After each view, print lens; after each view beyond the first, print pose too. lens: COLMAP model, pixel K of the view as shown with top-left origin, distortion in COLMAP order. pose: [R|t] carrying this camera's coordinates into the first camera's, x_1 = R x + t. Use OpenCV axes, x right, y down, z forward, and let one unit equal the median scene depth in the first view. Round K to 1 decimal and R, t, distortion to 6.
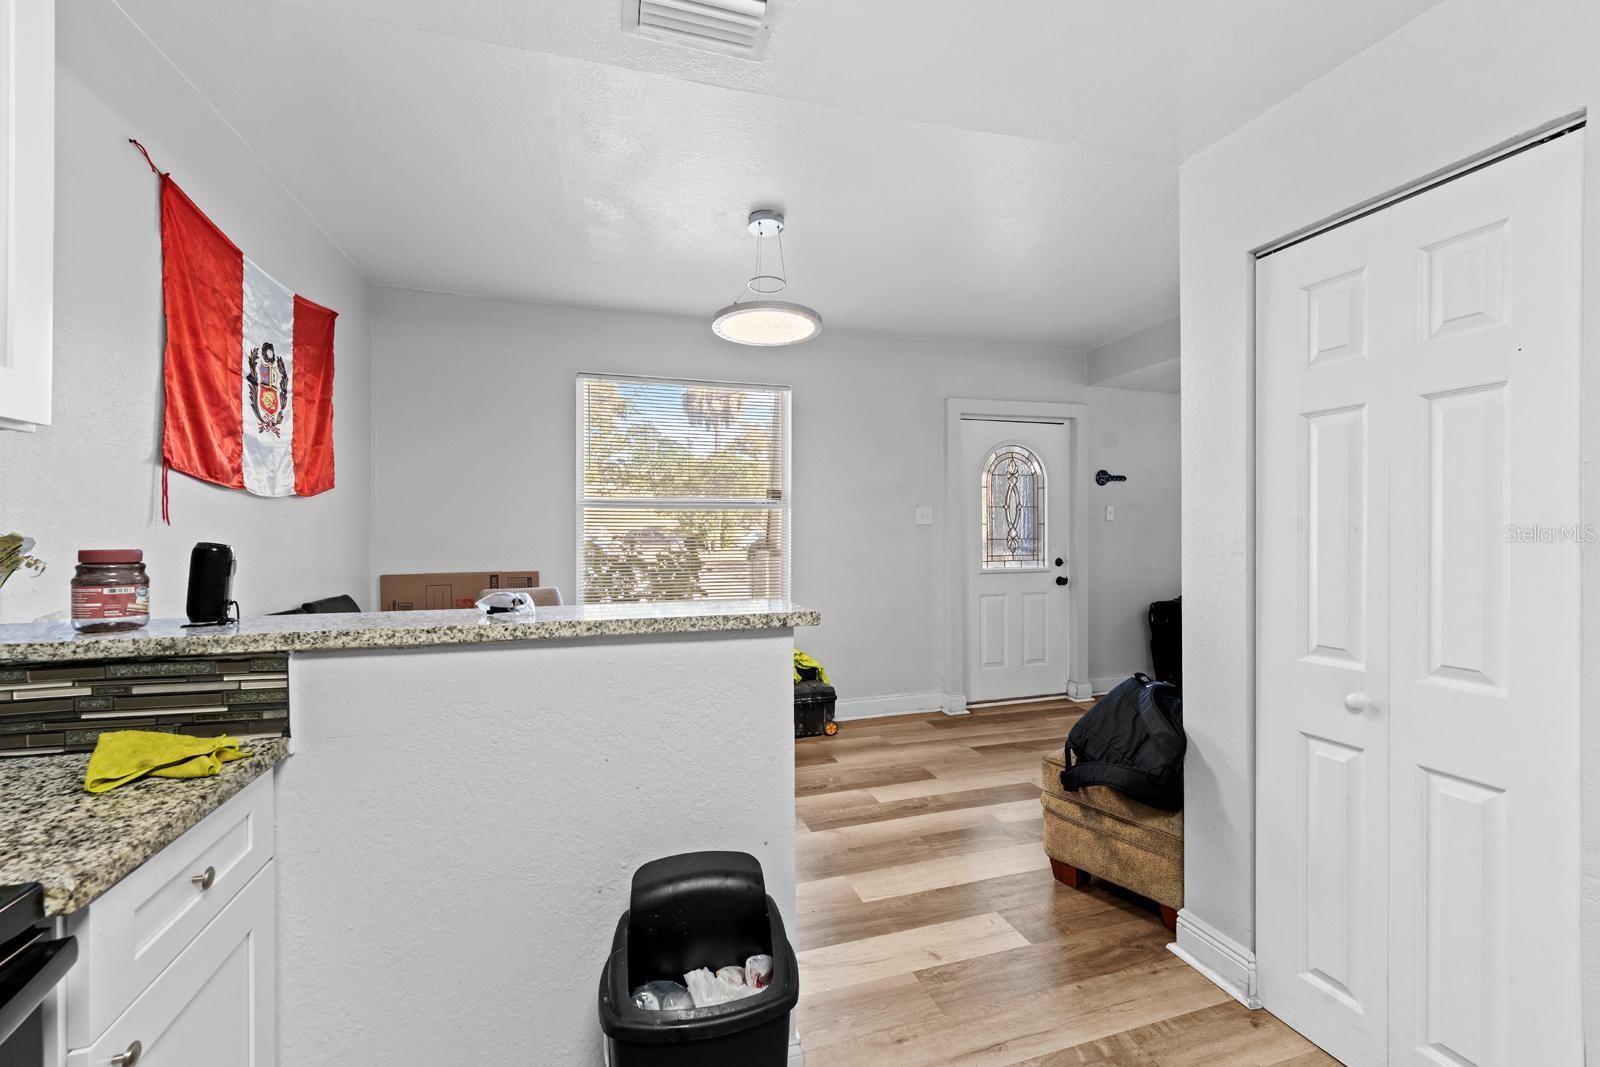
lens RADIAL K [[653.0, 0, 806.5], [0, 653.0, 539.0], [0, 0, 1]] dist [-0.000414, 0.000009]
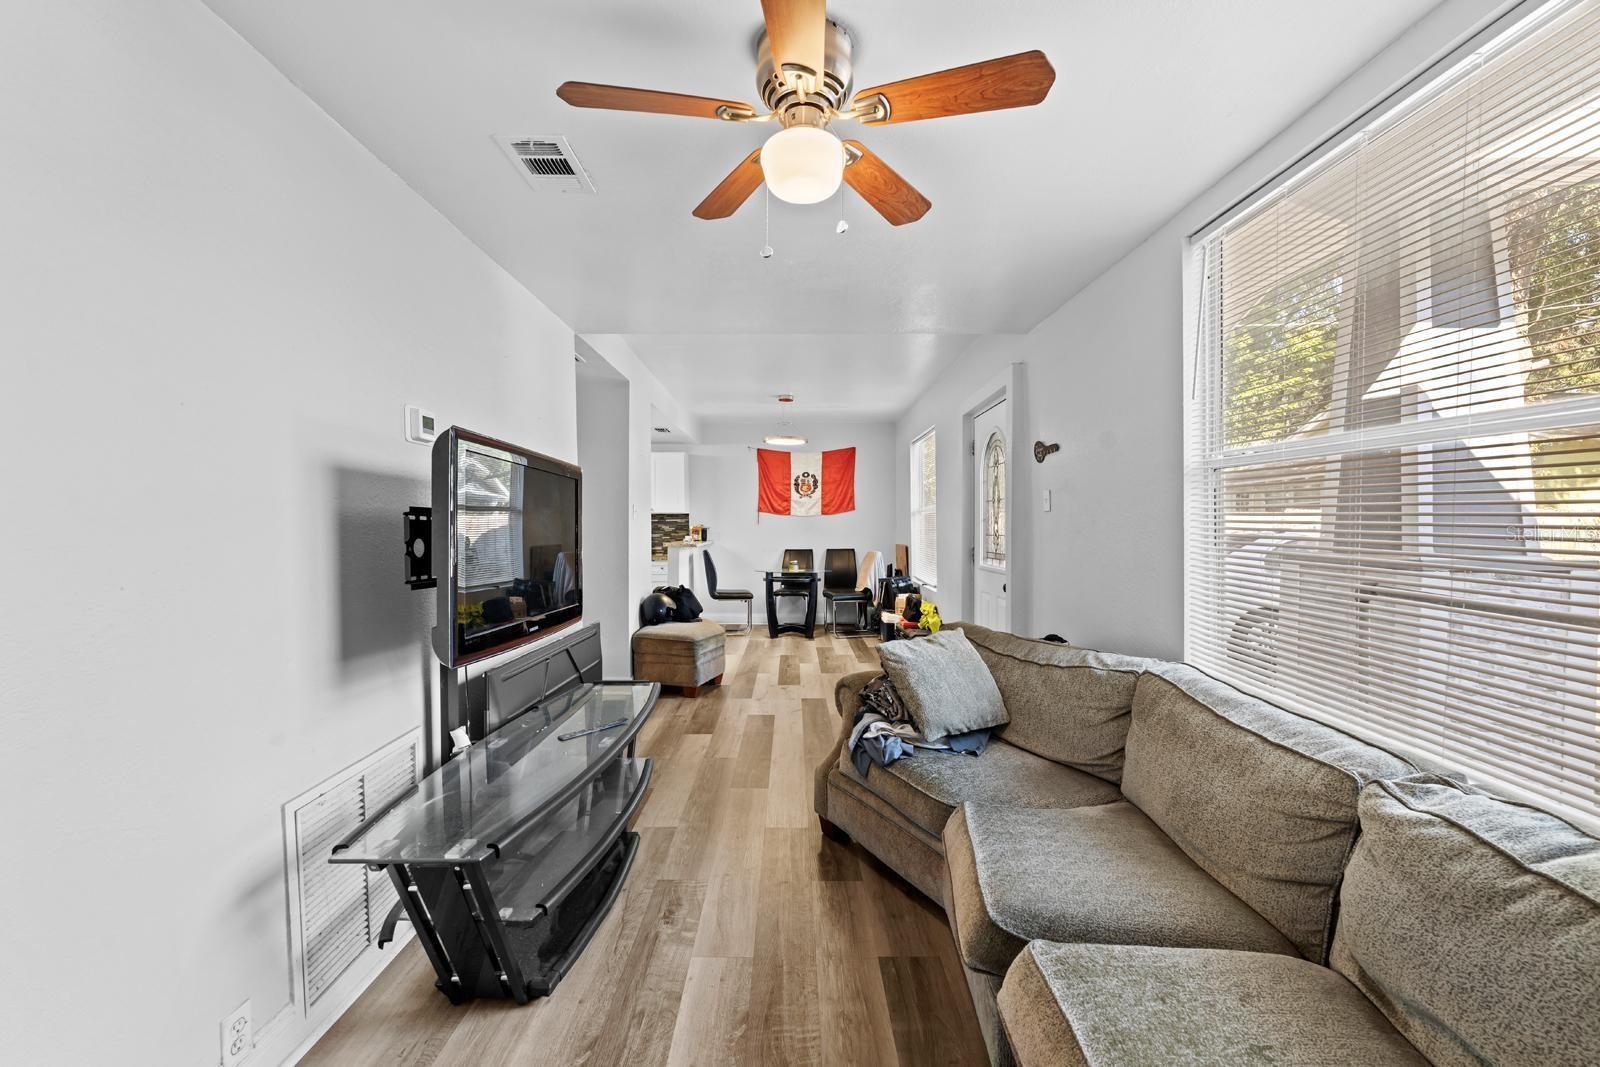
lens RADIAL K [[653.0, 0, 803.6], [0, 653.0, 534.7], [0, 0, 1]] dist [-0.000414, 0.000009]
pose [[-0.300459, 0.027689, -0.953393, 2.644996], [0.004530, 0.999609, 0.027603, -0.061546], [0.953784, 0.003975, -0.300466, 2.133147]]
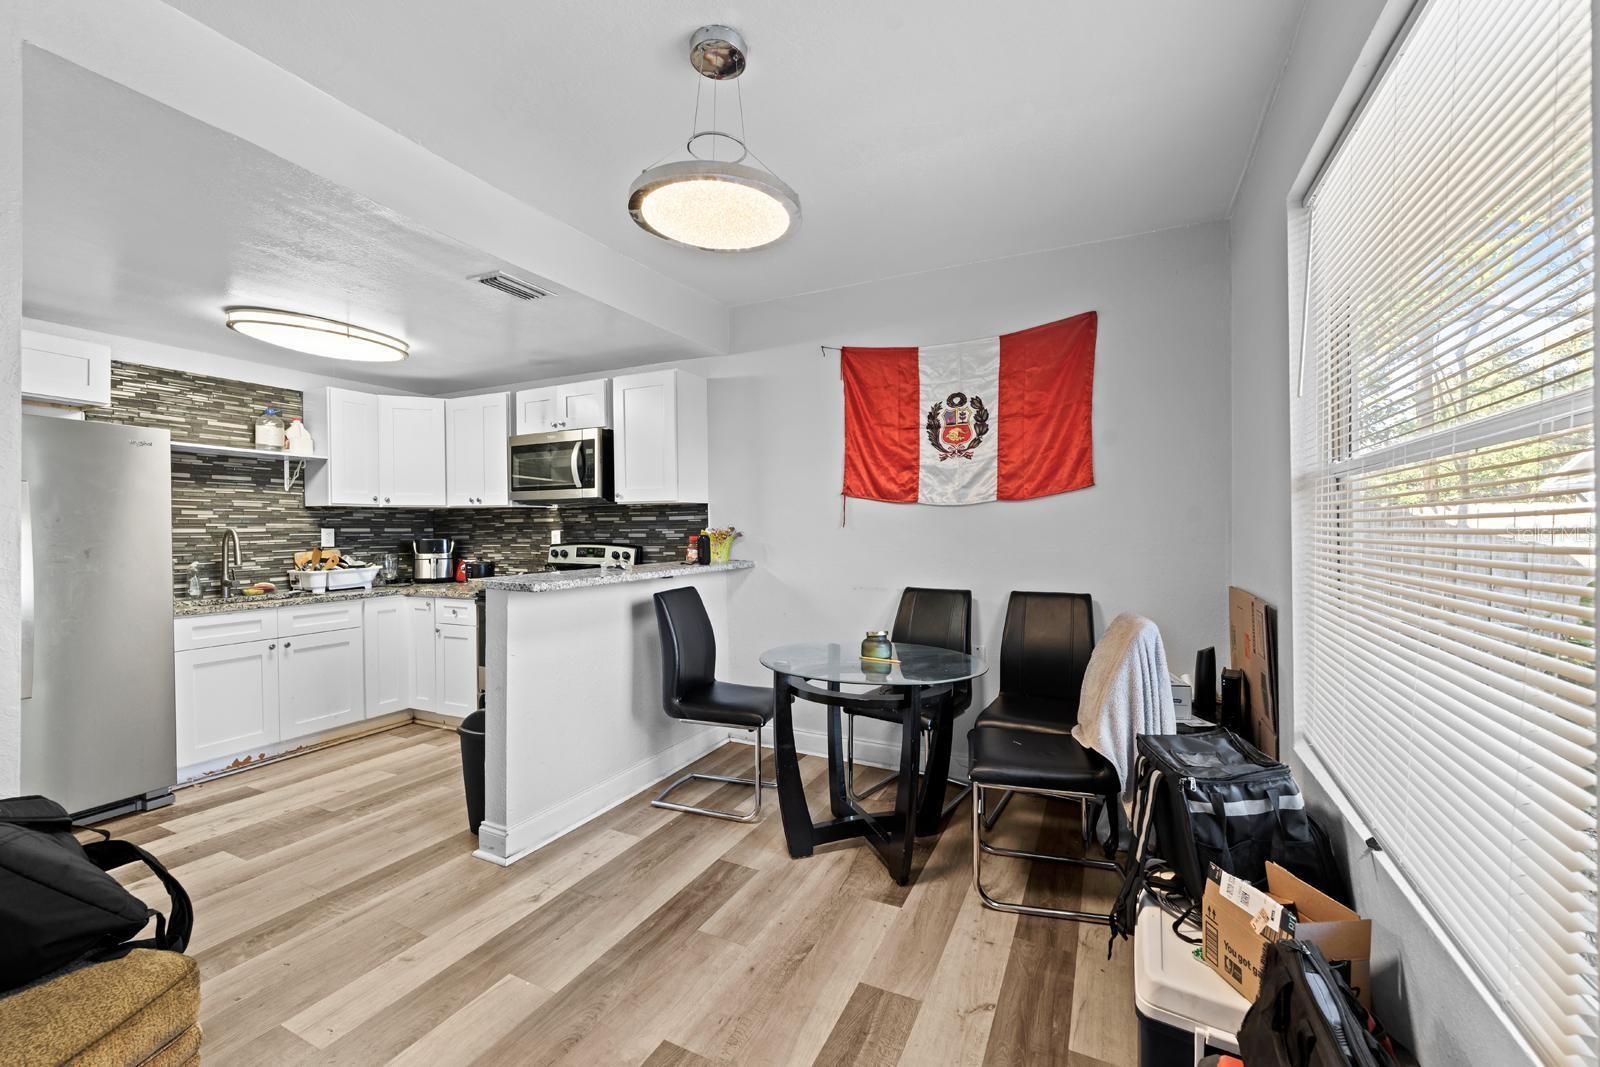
lens RADIAL K [[653.0, 0, 797.0], [0, 653.0, 530.9], [0, 0, 1]] dist [-0.000414, 0.000009]
pose [[-0.701169, 0.005810, -0.712972, 0.412844], [0.003341, 0.999983, 0.004863, -0.016460], [0.712988, 0.001028, -0.701176, 1.799949]]
